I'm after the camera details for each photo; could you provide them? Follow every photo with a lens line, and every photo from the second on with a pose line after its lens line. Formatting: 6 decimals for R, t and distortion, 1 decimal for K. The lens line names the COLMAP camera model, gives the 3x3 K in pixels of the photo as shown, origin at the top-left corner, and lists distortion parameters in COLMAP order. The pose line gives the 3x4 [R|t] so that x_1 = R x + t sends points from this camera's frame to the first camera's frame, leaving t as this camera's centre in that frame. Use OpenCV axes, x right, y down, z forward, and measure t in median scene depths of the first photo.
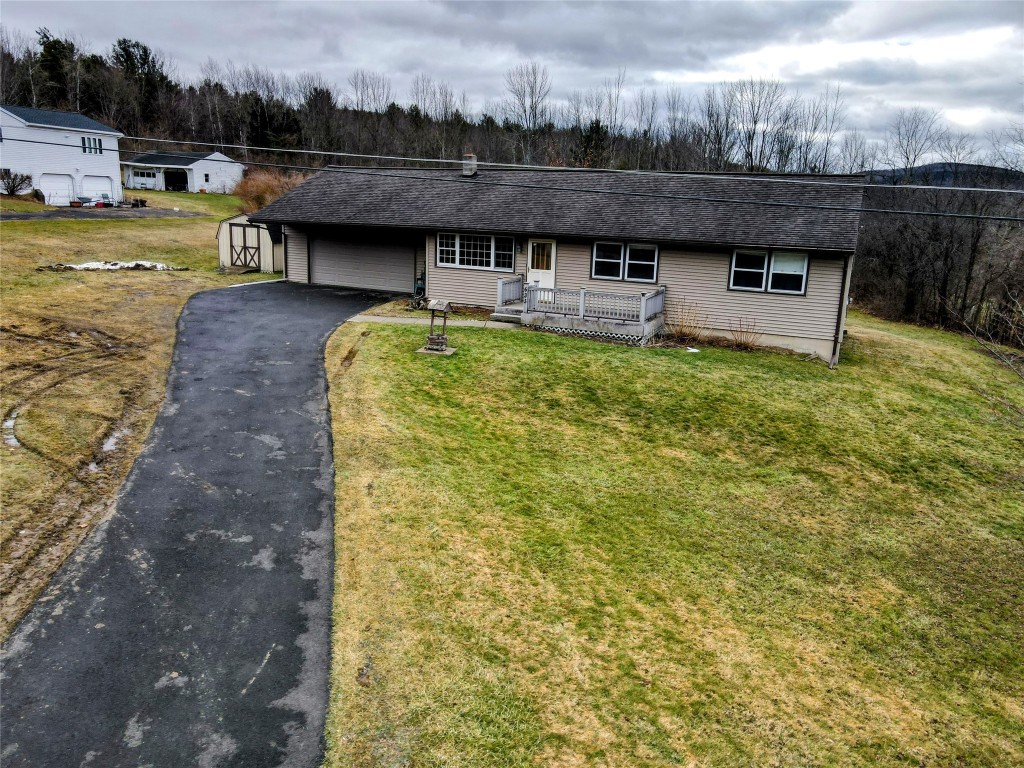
lens RADIAL K [[753.5, 0, 509.7], [0, 753.5, 375.9], [0, 0, 1]] dist [0.001358, 0.010841]
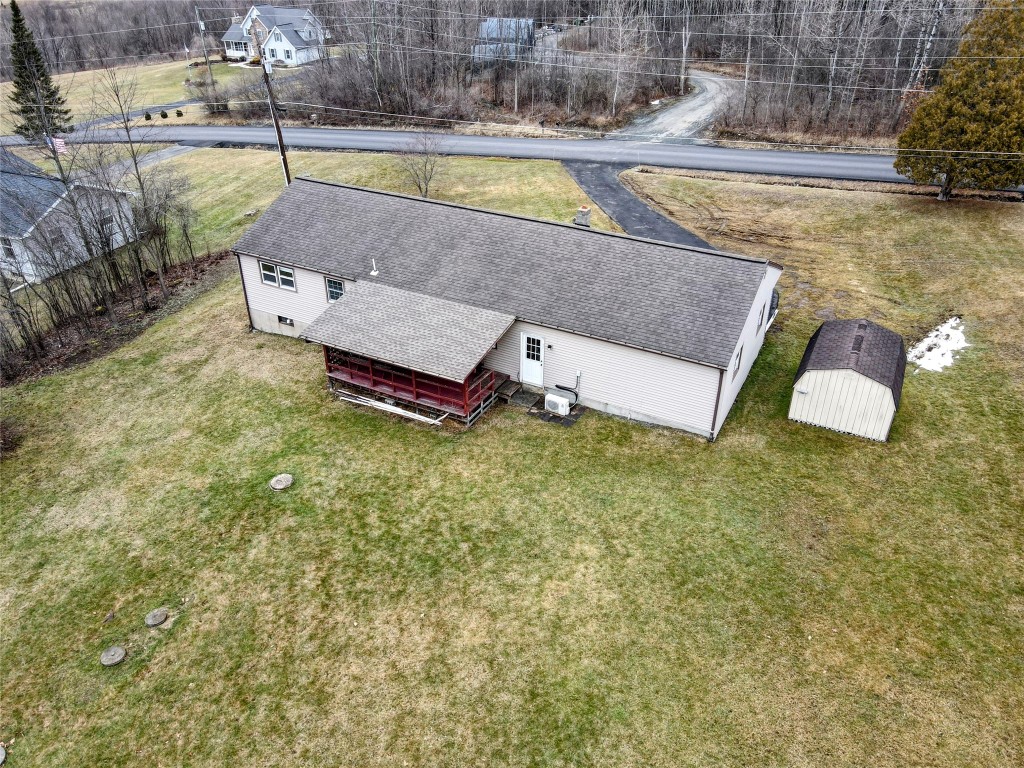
lens RADIAL K [[753.5, 0, 509.7], [0, 753.5, 375.9], [0, 0, 1]] dist [0.001358, 0.010841]
pose [[-0.997407, -0.061287, 0.037728, -0.006159], [-0.016804, 0.708056, 0.705956, -1.046944], [-0.069980, 0.703491, -0.707250, 2.327289]]
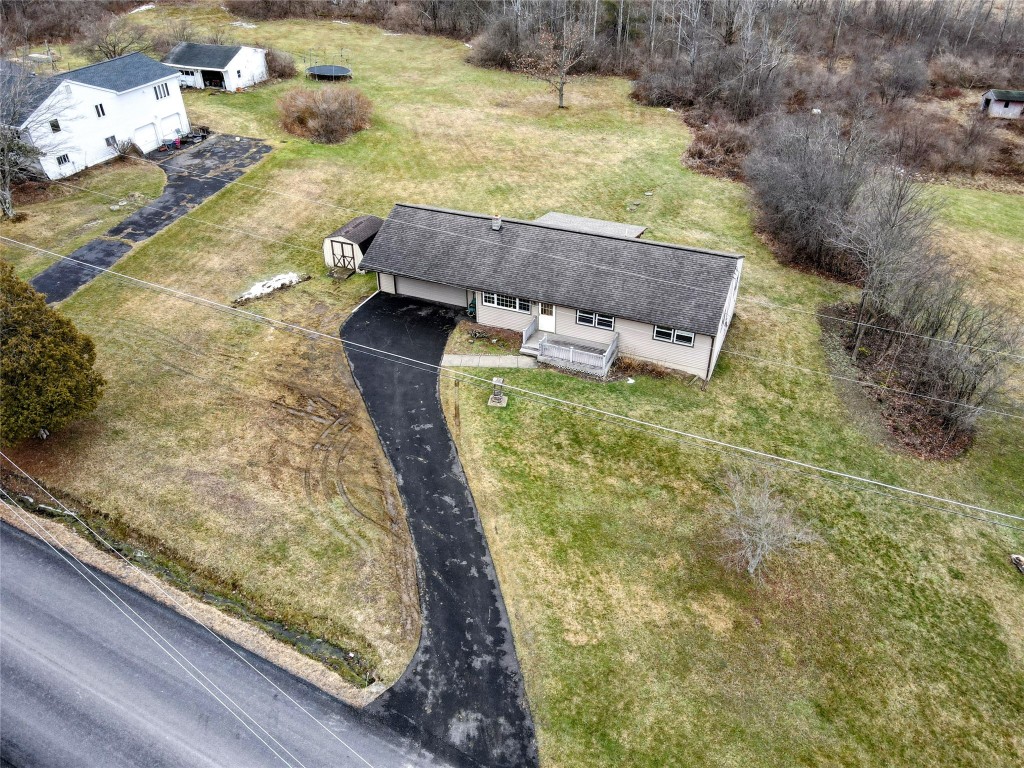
lens RADIAL K [[753.5, 0, 509.7], [0, 753.5, 375.9], [0, 0, 1]] dist [0.001358, 0.010841]
pose [[0.998883, -0.047226, 0.001416, -0.054580], [0.043674, 0.934353, 0.353663, -0.656416], [-0.018025, -0.353206, 0.935372, -0.675241]]
